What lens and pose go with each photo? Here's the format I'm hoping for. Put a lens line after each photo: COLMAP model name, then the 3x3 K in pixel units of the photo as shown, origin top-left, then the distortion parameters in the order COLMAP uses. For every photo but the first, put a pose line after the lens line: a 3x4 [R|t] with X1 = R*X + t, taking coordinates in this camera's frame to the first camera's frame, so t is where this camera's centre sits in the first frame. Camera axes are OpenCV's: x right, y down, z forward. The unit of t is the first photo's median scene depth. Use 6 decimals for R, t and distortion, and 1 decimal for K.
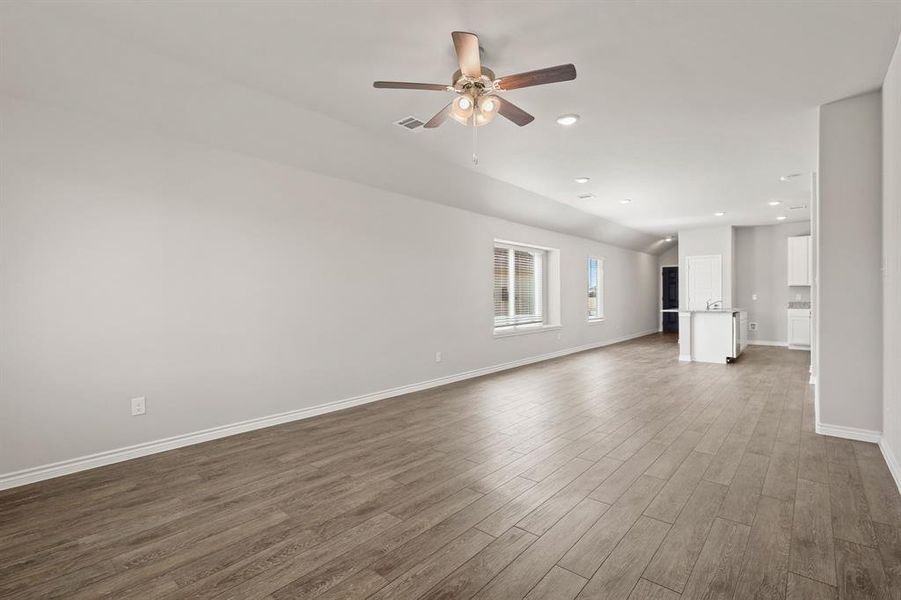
lens RADIAL K [[423.5, 0, 451.5], [0, 423.5, 296.5], [0, 0, 1]] dist [-0.014505, 0.000717]
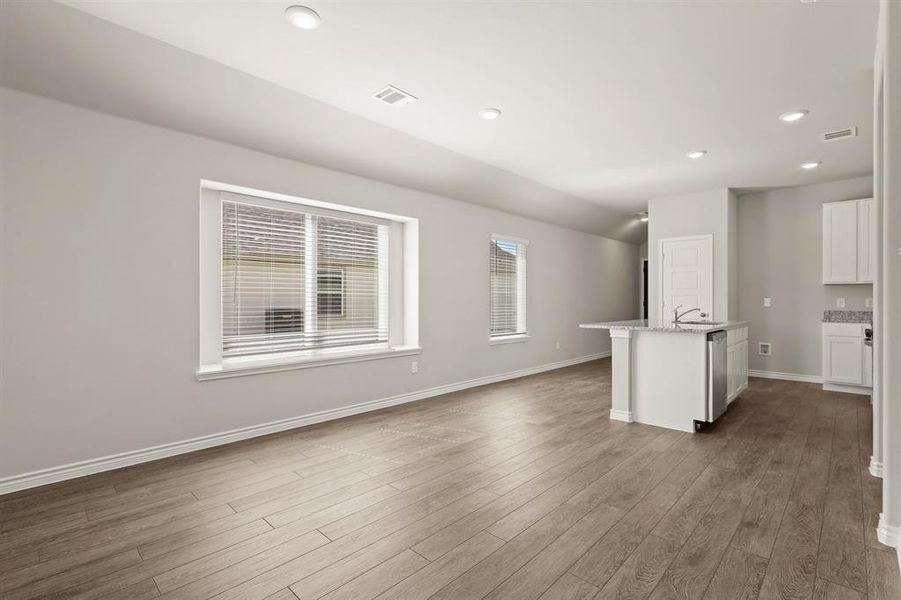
lens RADIAL K [[407.8, 0, 475.4], [0, 407.8, 297.7], [0, 0, 1]] dist [-0.001349, 0.000402]
pose [[0.999395, 0.006695, -0.034130, 0.345773], [-0.006898, 0.999959, -0.005834, 0.001028], [0.034089, 0.006066, 0.999400, 0.425320]]
